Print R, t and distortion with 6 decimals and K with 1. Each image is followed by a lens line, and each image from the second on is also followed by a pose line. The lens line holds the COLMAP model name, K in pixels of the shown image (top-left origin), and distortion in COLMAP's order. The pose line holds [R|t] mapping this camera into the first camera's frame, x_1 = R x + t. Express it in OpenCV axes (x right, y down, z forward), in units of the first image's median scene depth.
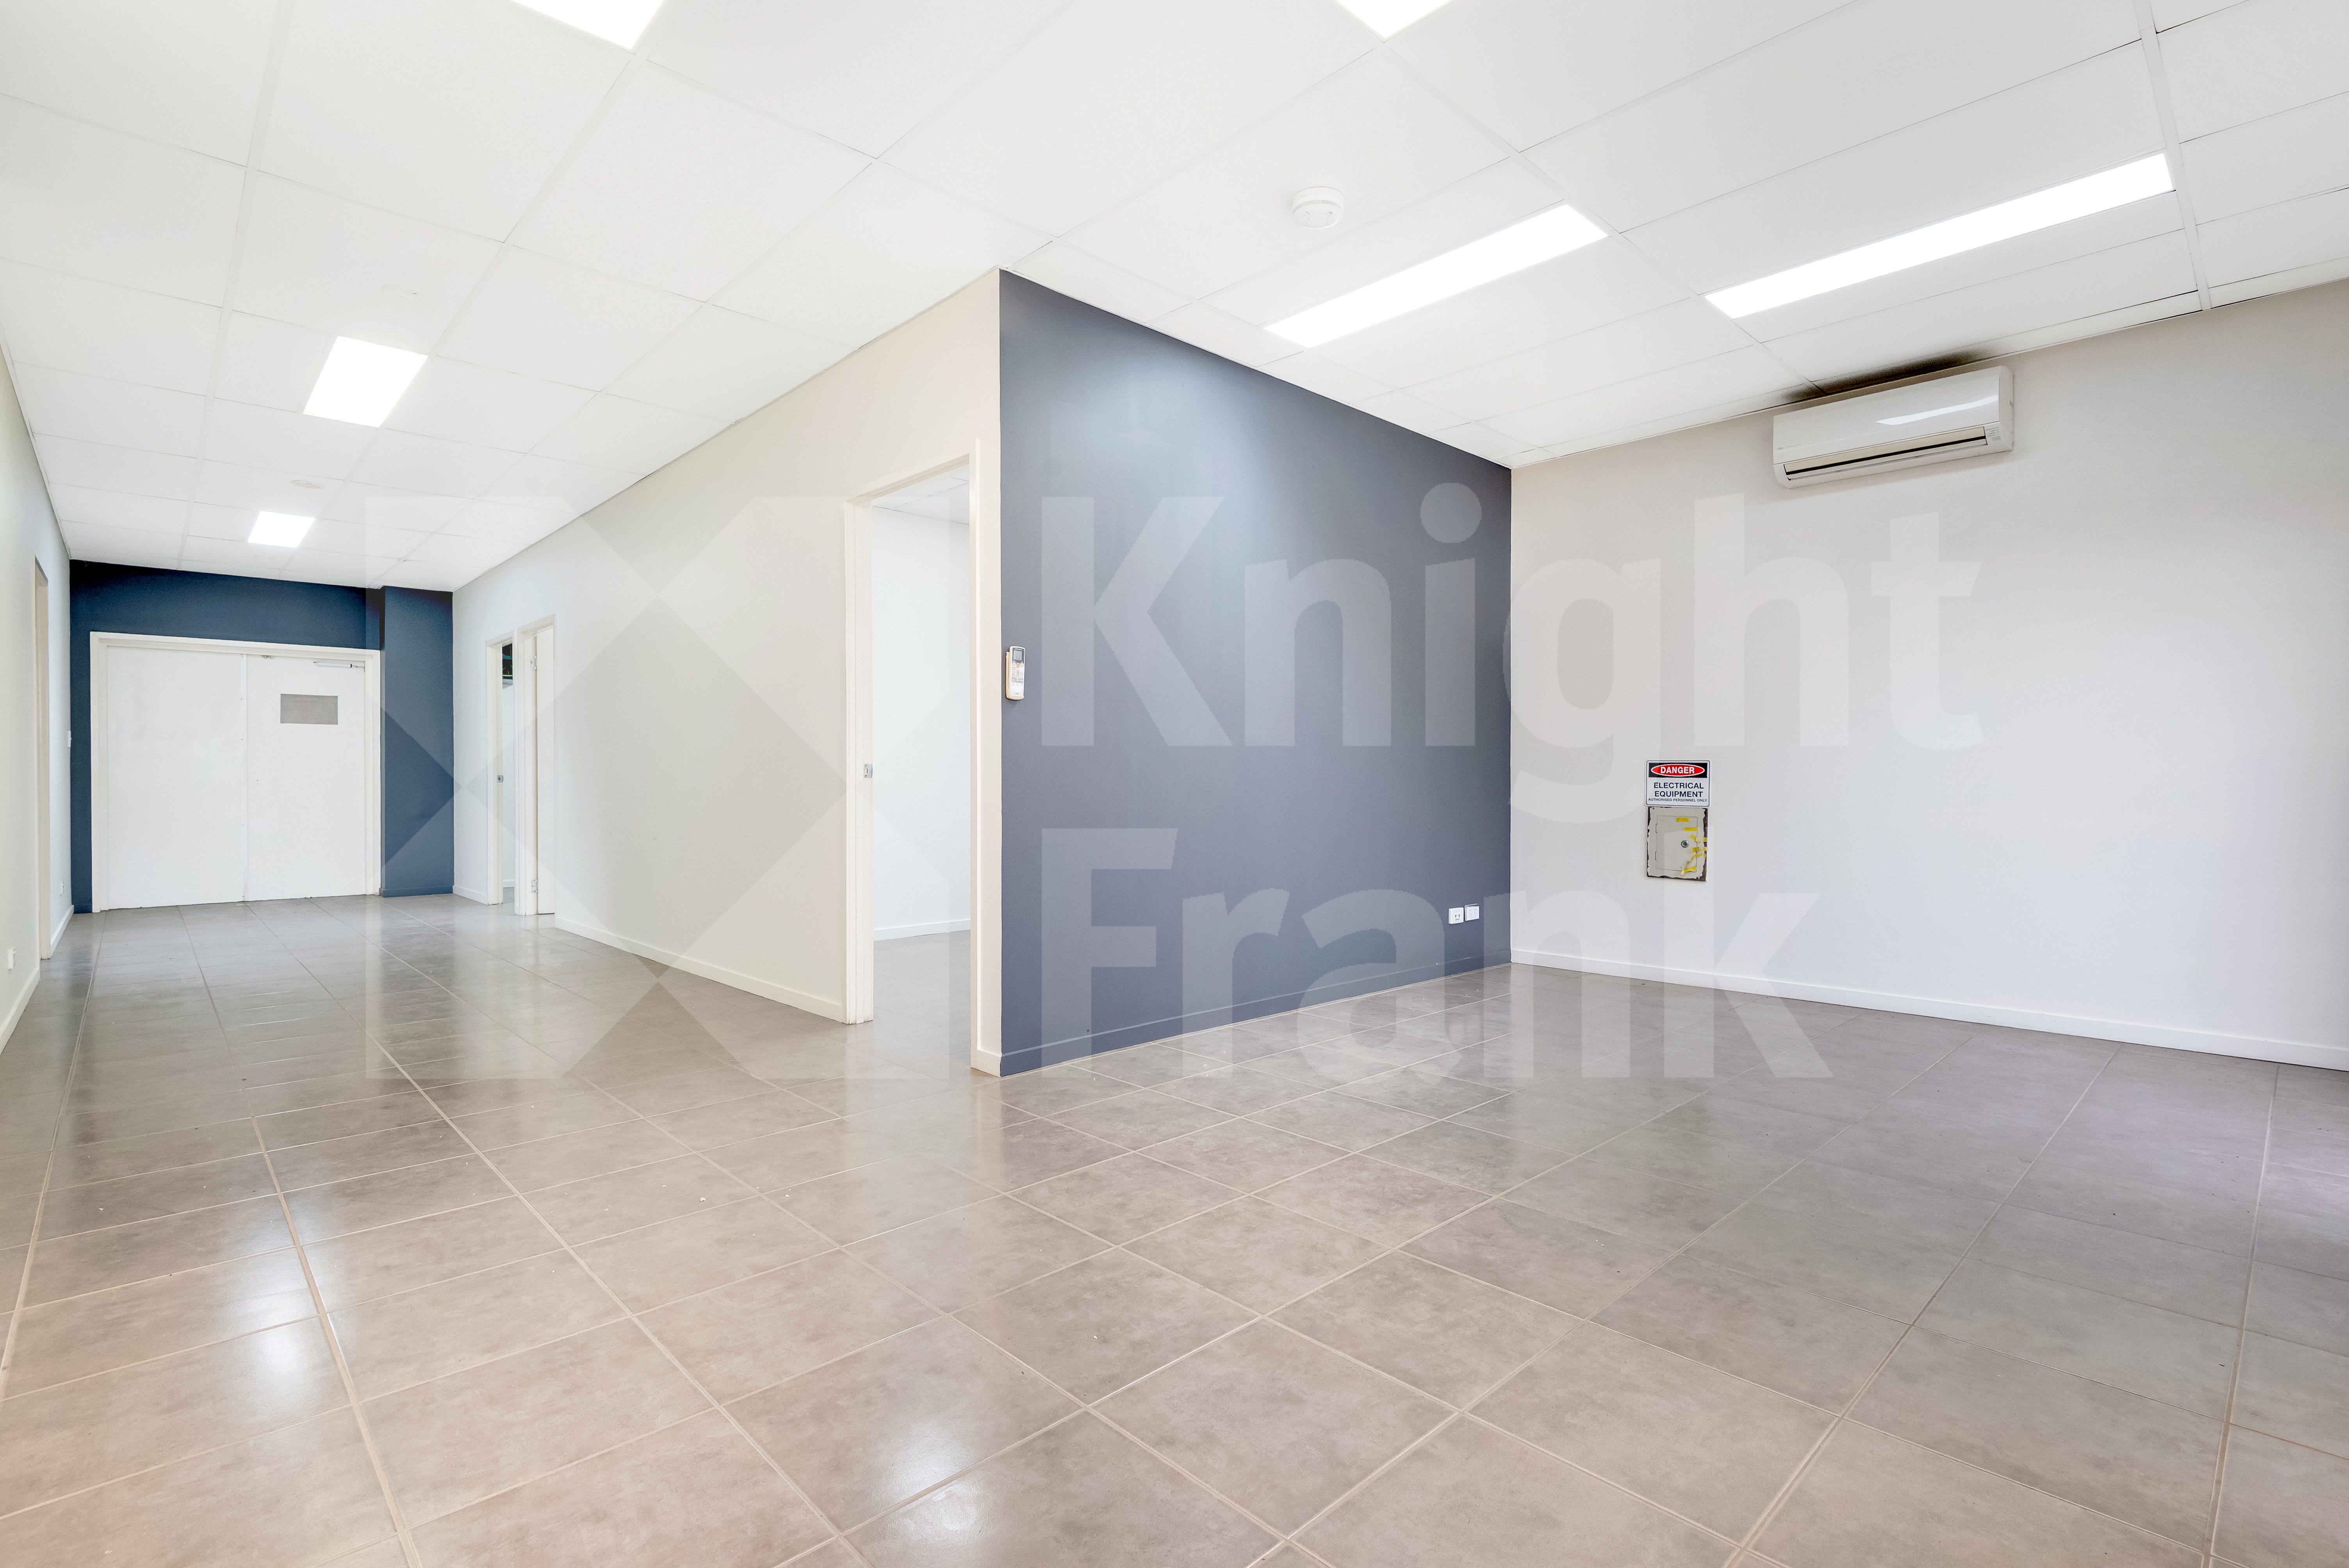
lens RADIAL K [[1060.9, 0, 1174.5], [0, 1060.9, 784.0], [0, 0, 1]] dist [-0.001389, 0.000196]
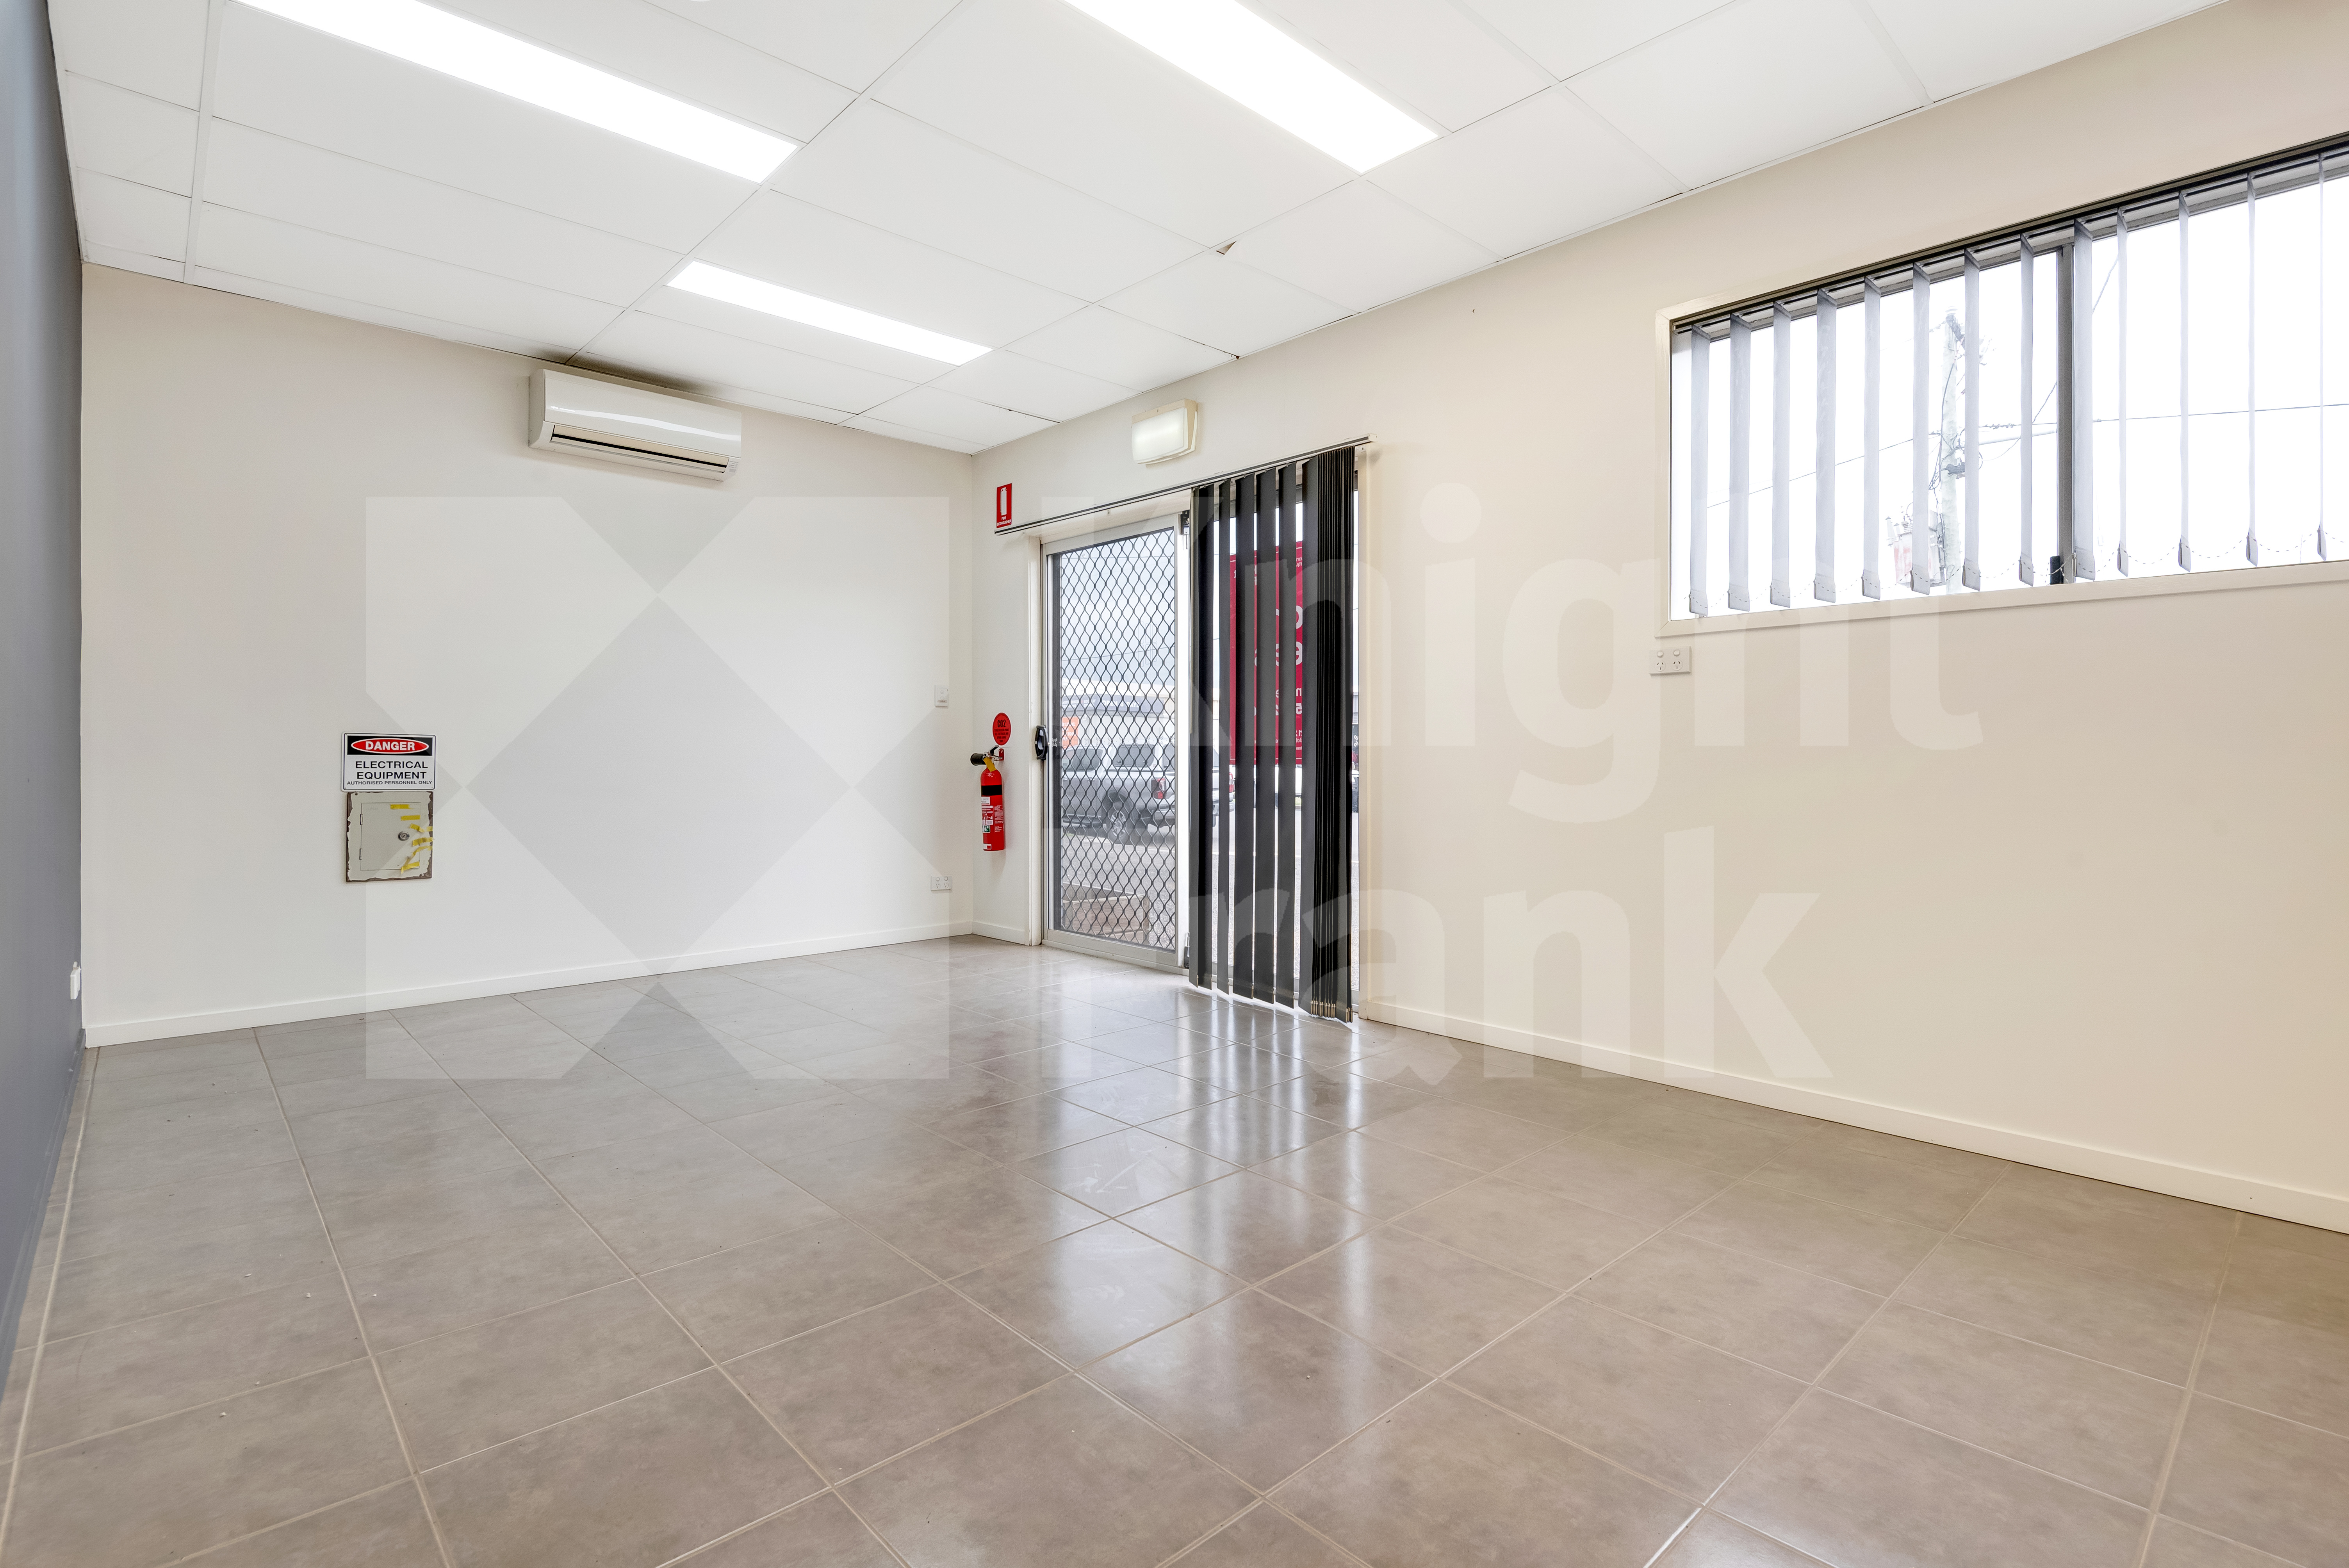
lens RADIAL K [[1112.8, 0, 1156.6], [0, 1112.8, 771.1], [0, 0, 1]] dist [0.018967, -0.000320]
pose [[0.024783, -0.012188, 0.999619, -0.595976], [0.000567, 0.999926, 0.012178, -0.006470], [-0.999693, 0.000265, 0.024789, 0.637291]]
